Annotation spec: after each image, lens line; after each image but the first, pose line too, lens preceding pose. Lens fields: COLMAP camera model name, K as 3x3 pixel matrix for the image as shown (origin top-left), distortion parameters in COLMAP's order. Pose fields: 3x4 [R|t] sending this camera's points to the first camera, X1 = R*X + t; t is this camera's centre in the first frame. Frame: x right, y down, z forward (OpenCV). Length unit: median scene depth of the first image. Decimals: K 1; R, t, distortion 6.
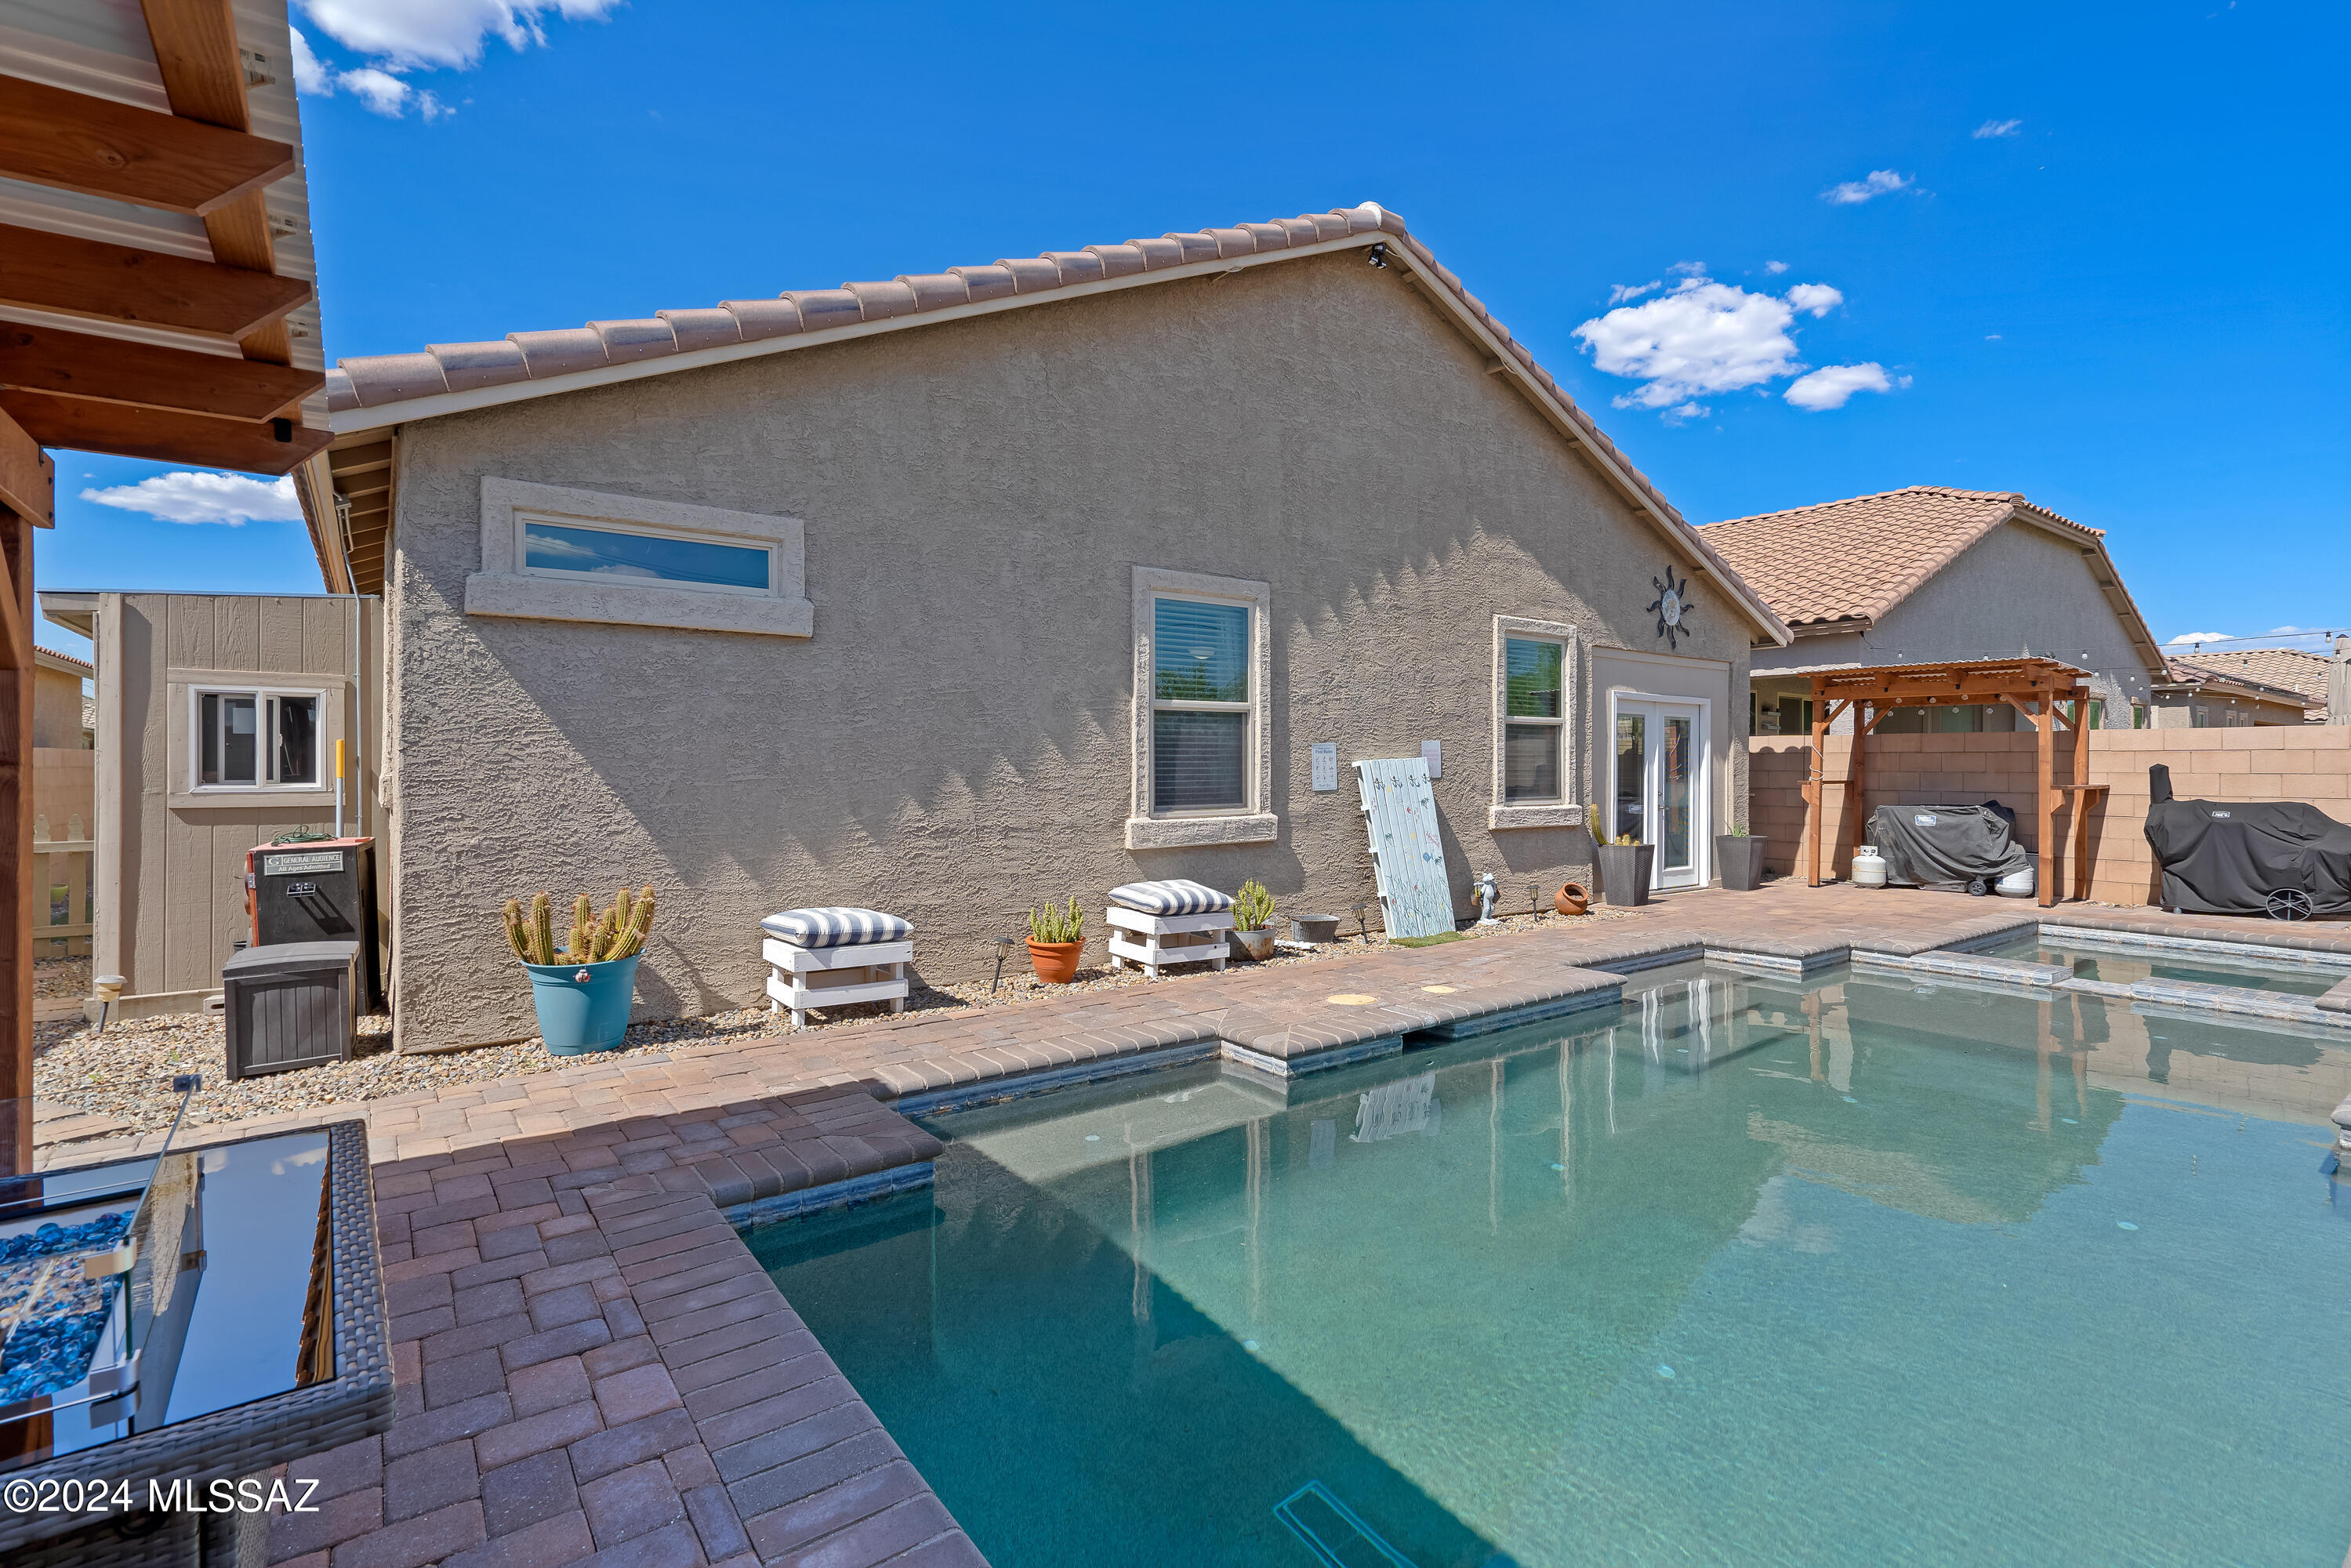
lens RADIAL K [[1090.8, 0, 1172.1], [0, 1090.8, 780.1], [0, 0, 1]] dist [-0.007815, 0.003501]
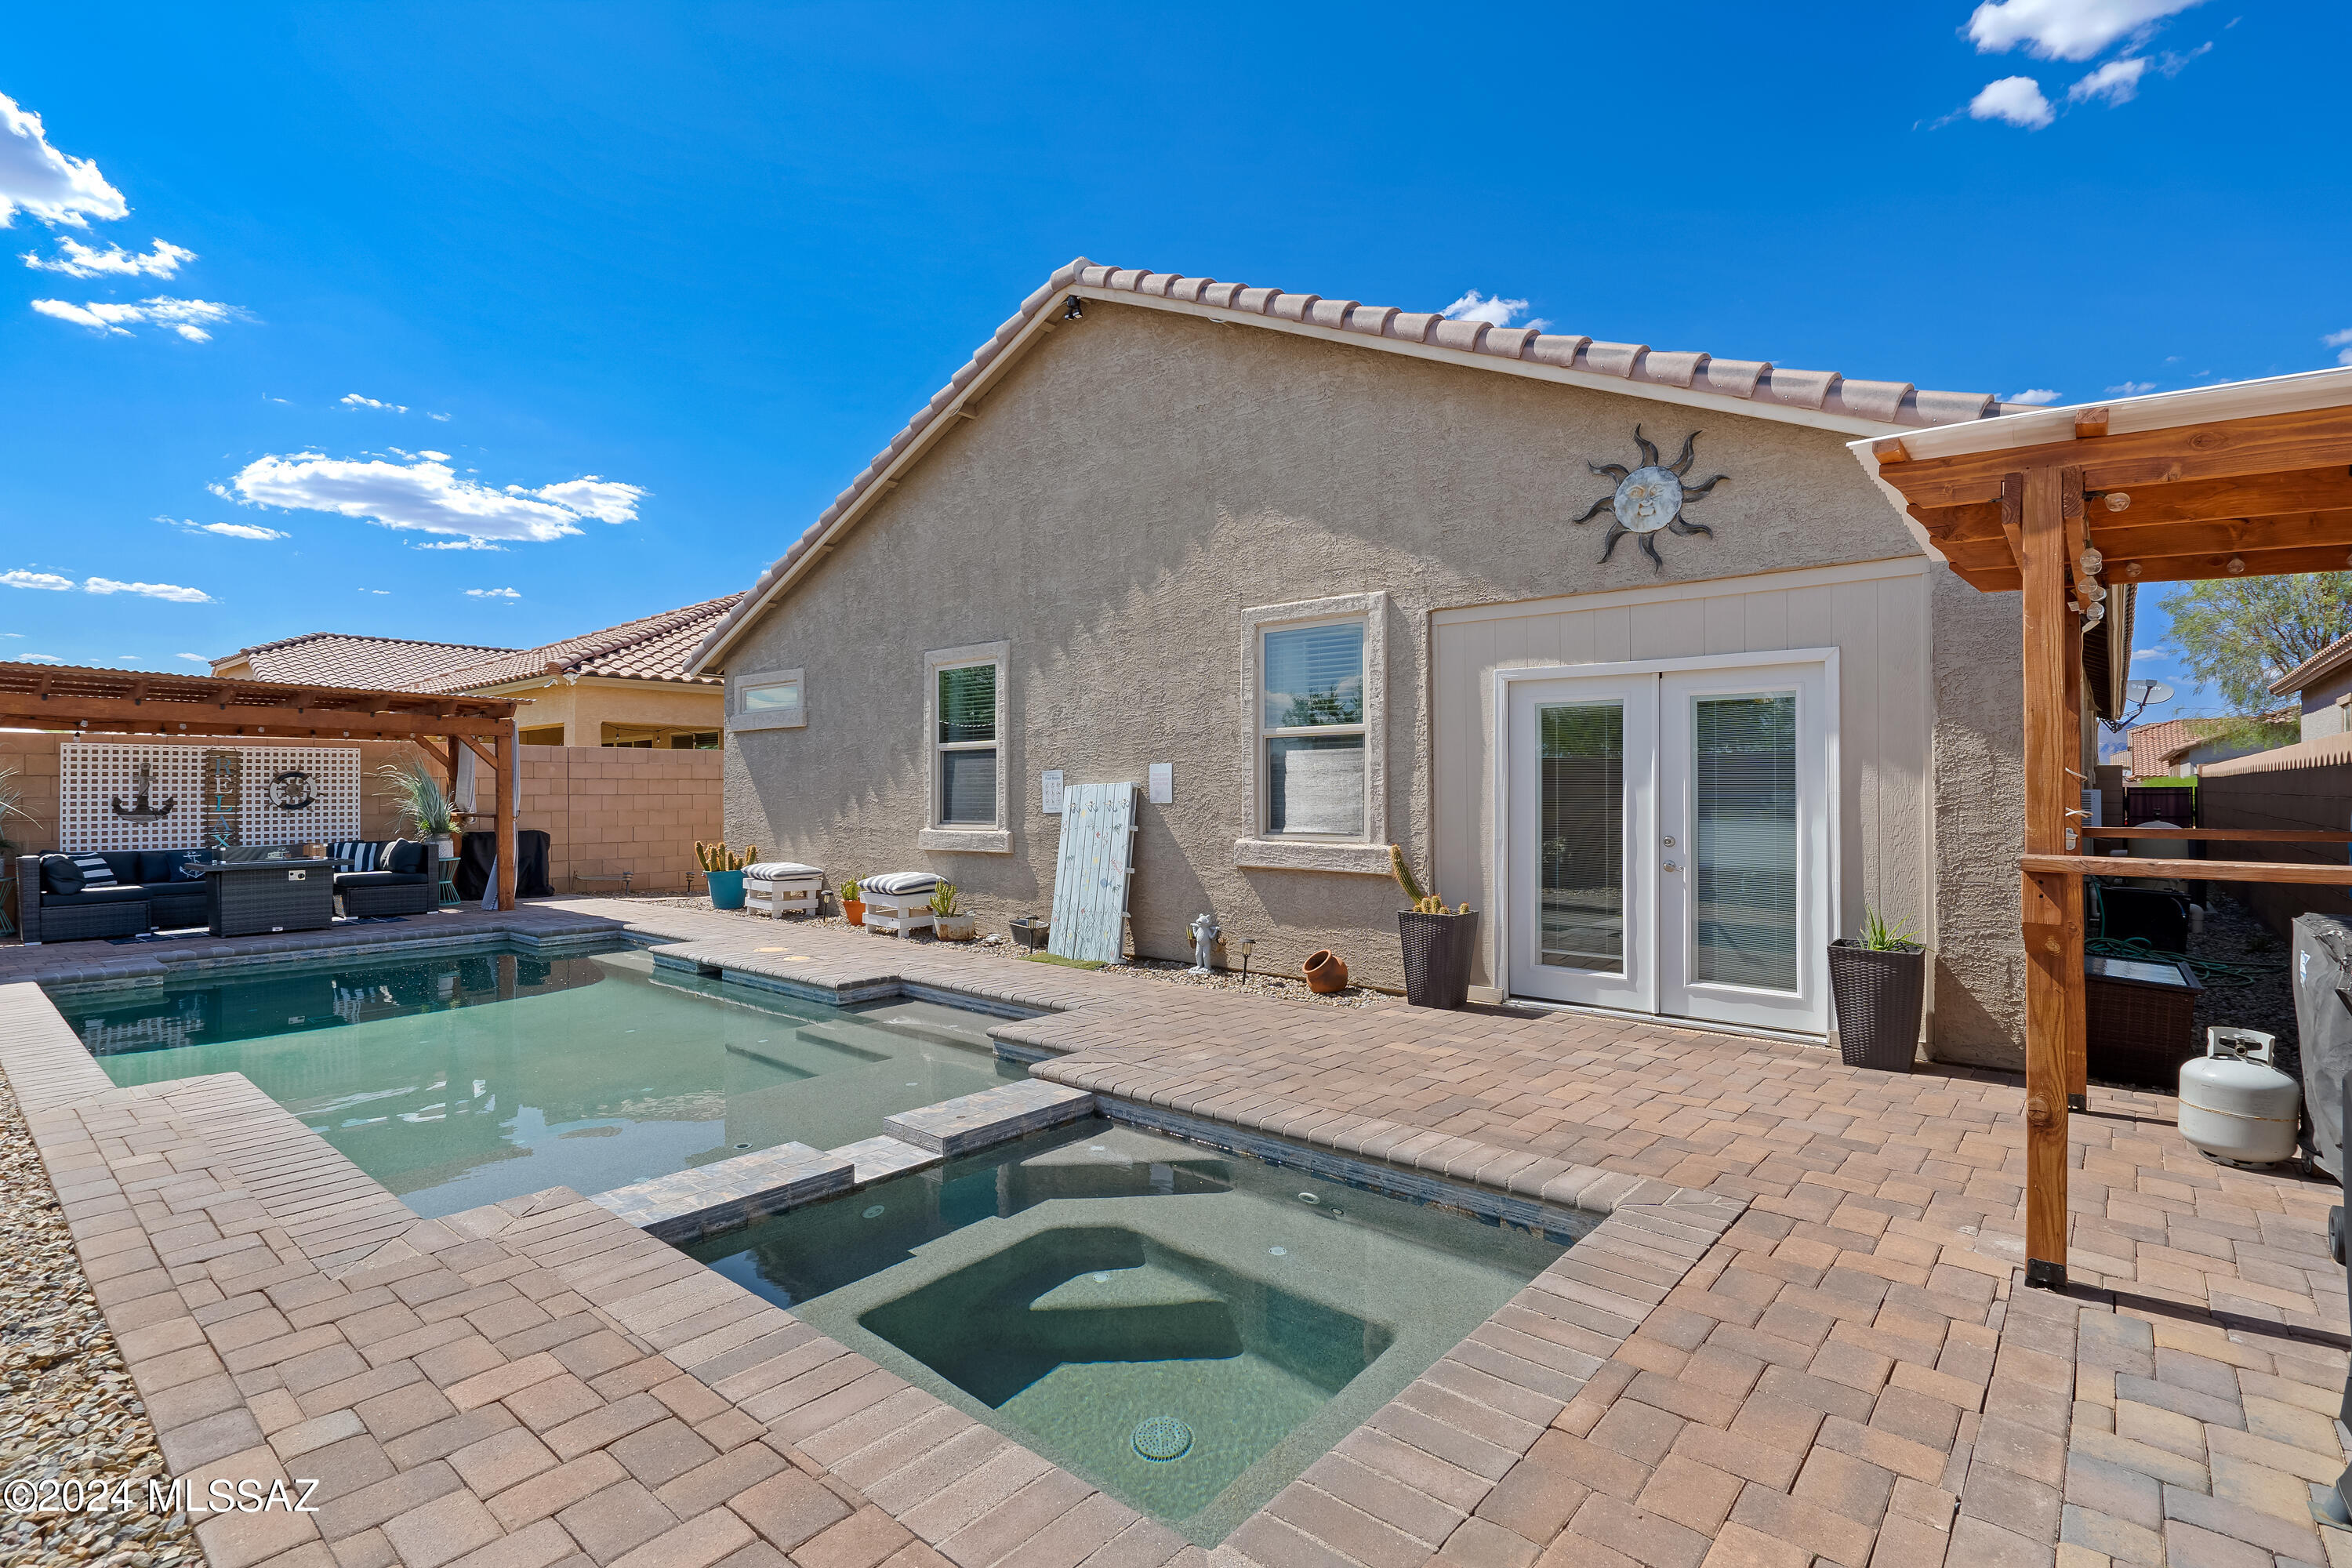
lens RADIAL K [[1091.3, 0, 1216.8], [0, 1091.3, 786.8], [0, 0, 1]] dist [-0.007815, 0.003501]
pose [[0.248408, -0.003492, -0.968649, 1.161736], [-0.008215, 0.999950, -0.005711, -0.011335], [0.968621, 0.009376, 0.248367, 0.815542]]
